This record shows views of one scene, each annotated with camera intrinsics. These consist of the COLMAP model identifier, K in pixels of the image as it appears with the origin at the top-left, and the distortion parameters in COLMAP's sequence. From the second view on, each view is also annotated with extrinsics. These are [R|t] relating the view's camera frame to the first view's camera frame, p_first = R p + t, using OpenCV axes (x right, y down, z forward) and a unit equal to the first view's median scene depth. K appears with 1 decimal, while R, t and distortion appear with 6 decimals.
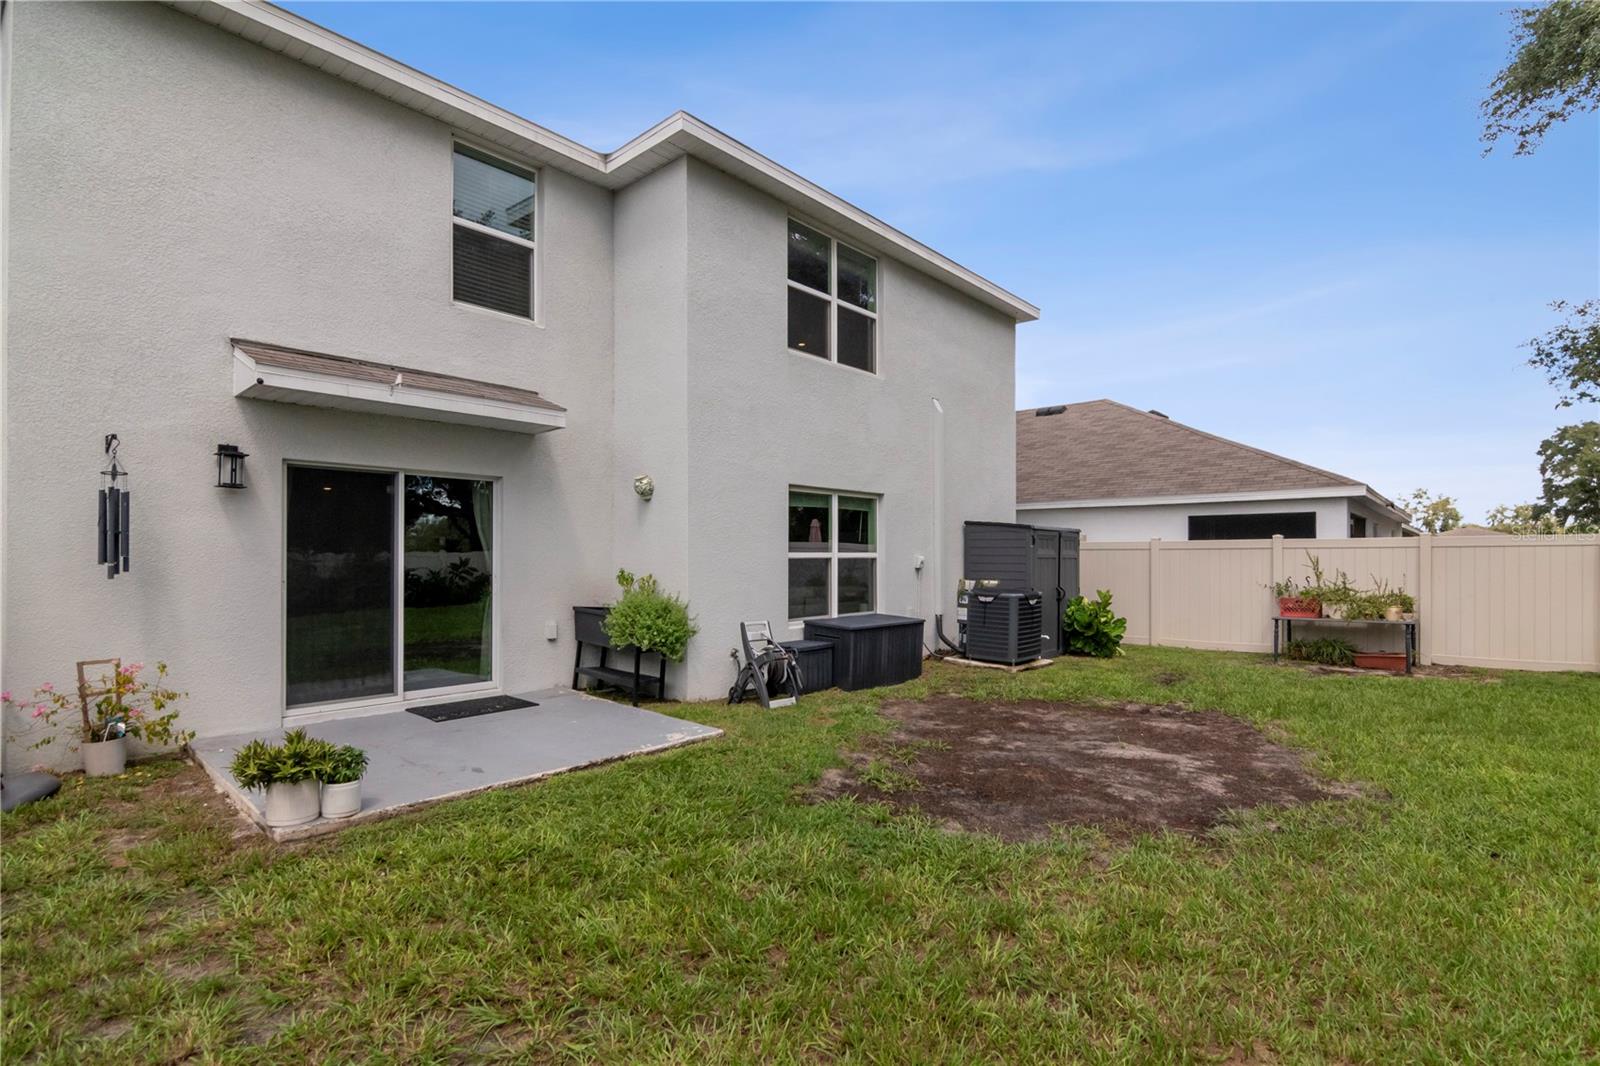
lens RADIAL K [[814.1, 0, 838.9], [0, 814.1, 554.5], [0, 0, 1]] dist [0.000555, -0.000225]
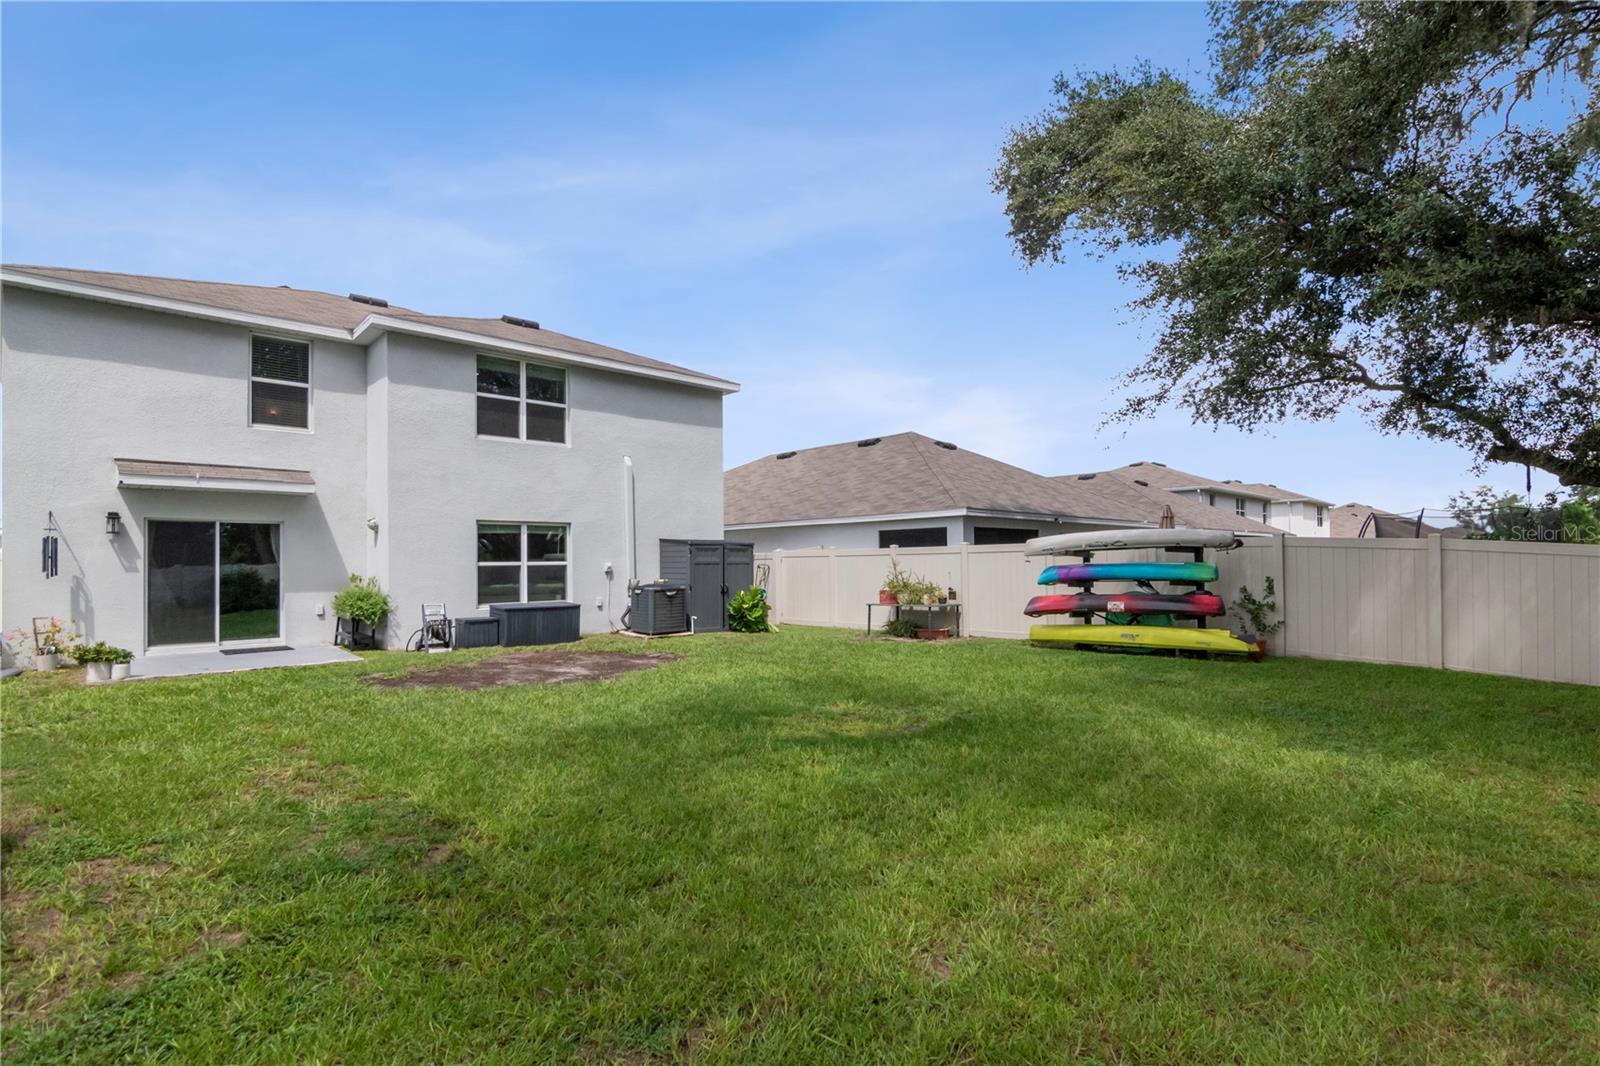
lens RADIAL K [[794.2, 0, 803.2], [0, 794.2, 556.1], [0, 0, 1]] dist [0.000796, -0.000341]
pose [[0.992830, -0.012141, -0.118915, 0.784565], [0.011243, 0.999903, -0.008221, 0.005604], [0.119003, 0.006825, 0.992870, -0.494356]]
